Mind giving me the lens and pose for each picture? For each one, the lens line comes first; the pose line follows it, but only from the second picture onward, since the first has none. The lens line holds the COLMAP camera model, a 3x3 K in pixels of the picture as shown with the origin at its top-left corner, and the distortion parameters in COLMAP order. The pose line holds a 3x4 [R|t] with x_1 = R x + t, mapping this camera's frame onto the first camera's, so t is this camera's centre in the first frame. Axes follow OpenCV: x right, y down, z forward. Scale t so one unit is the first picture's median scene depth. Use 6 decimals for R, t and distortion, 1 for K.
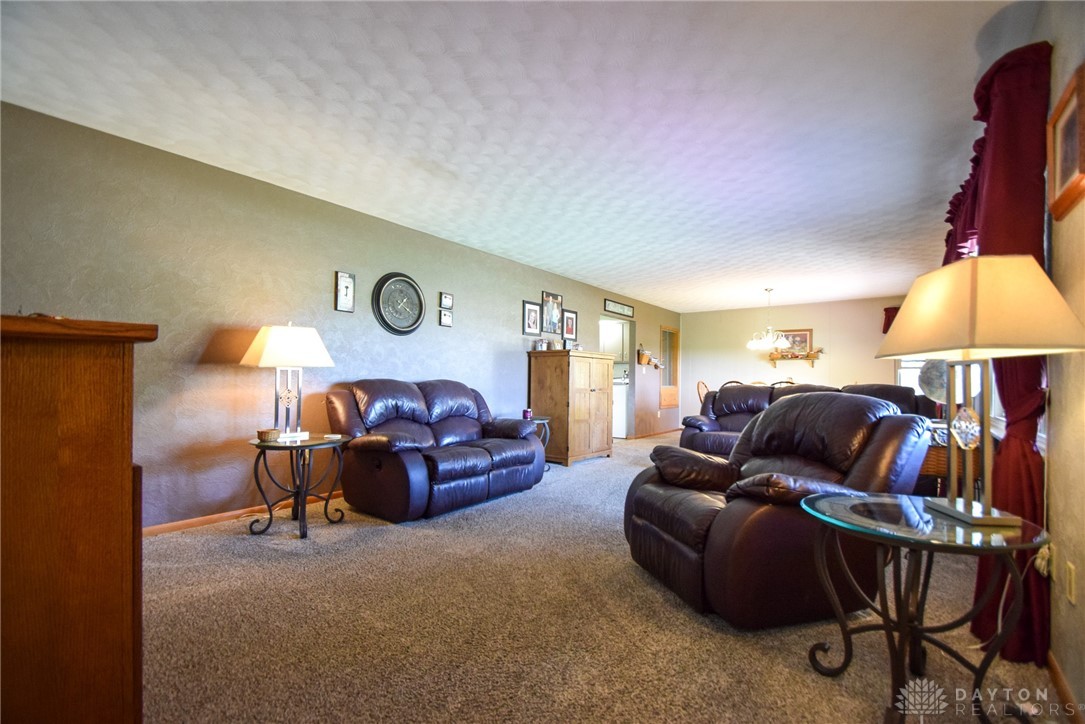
lens RADIAL K [[476.3, 0, 544.2], [0, 476.3, 374.9], [0, 0, 1]] dist [0.020344, -0.019793]
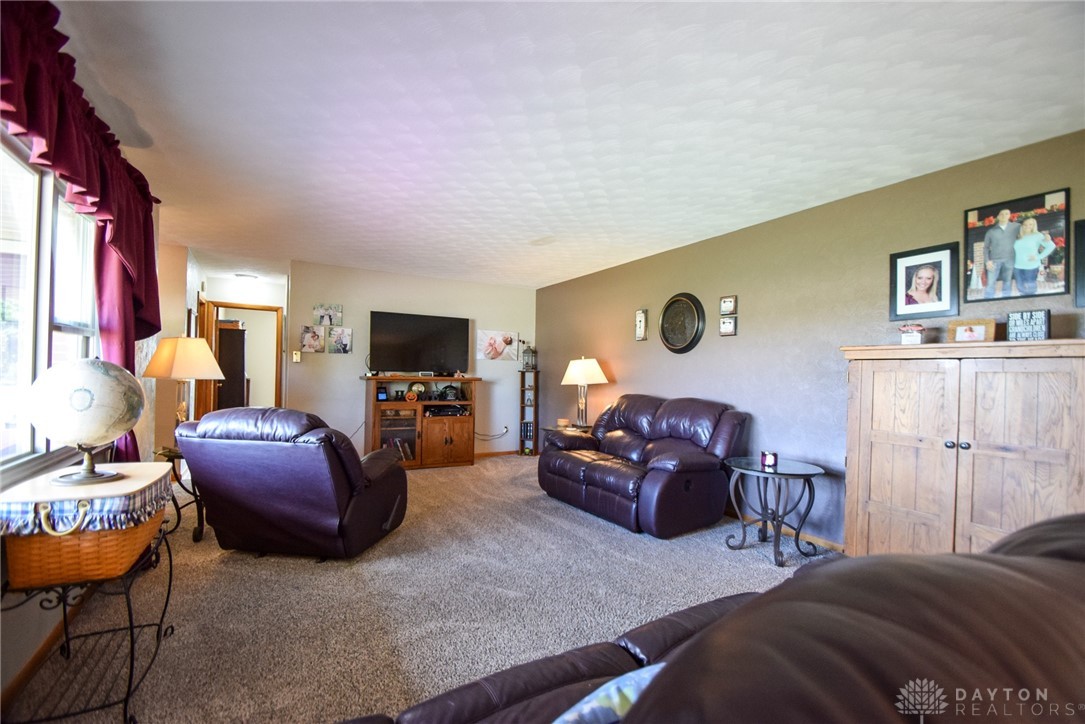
lens RADIAL K [[476.3, 0, 544.2], [0, 476.3, 374.9], [0, 0, 1]] dist [0.020344, -0.019793]
pose [[-0.394127, -0.027228, -0.918652, 0.553613], [-0.027577, 0.999461, -0.017792, -0.009216], [0.918642, 0.018322, -0.394666, 0.843293]]
